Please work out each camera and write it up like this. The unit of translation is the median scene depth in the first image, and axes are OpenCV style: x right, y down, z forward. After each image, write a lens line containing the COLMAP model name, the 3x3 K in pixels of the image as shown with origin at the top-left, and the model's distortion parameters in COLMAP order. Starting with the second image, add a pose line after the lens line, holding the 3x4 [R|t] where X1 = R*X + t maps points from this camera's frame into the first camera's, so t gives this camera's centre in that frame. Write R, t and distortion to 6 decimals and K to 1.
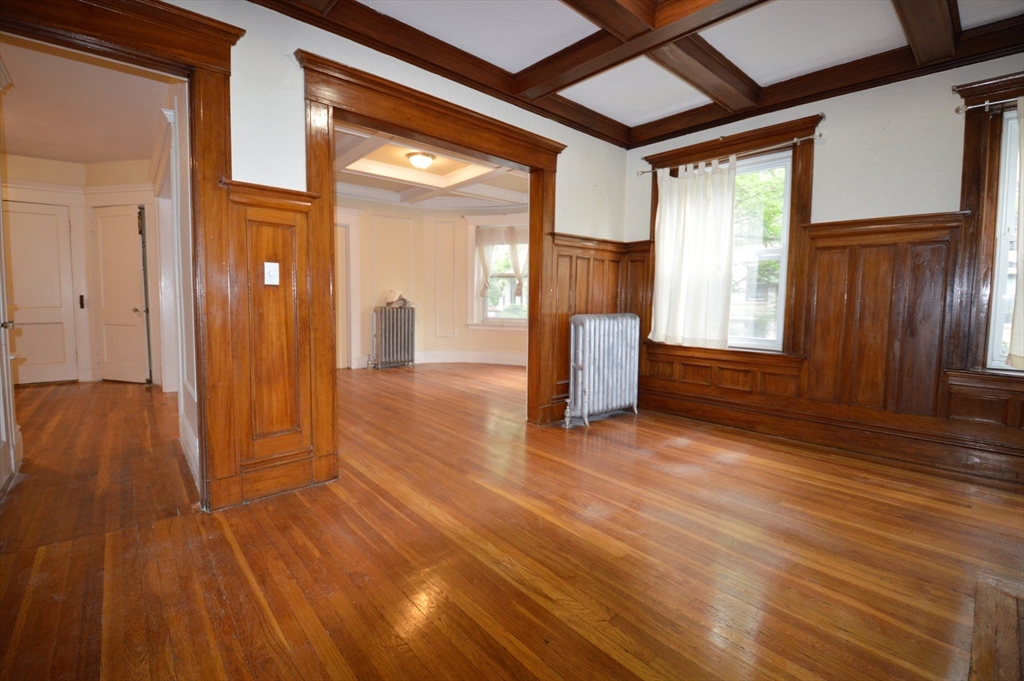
lens RADIAL K [[453.9, 0, 514.1], [0, 453.9, 334.9], [0, 0, 1]] dist [-0.000571, -0.017993]
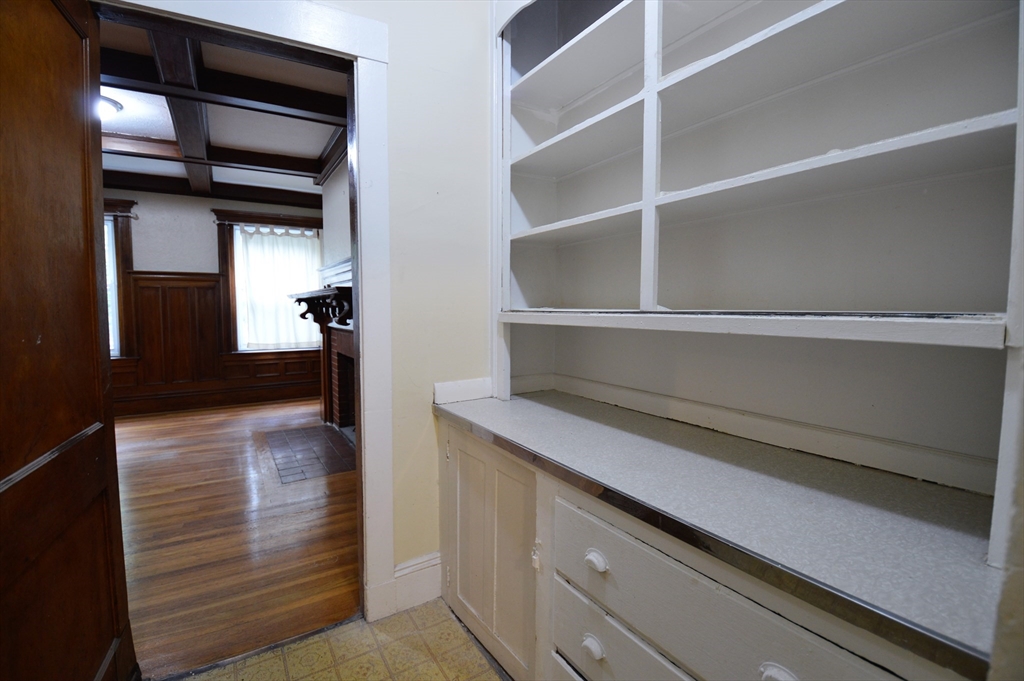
lens RADIAL K [[453.9, 0, 506.4], [0, 453.9, 338.8], [0, 0, 1]] dist [-0.000571, -0.017993]
pose [[0.187281, -0.082037, 0.978875, -0.623949], [0.077933, 0.994606, 0.068445, -0.022425], [-0.979210, 0.063468, 0.192665, -0.518140]]
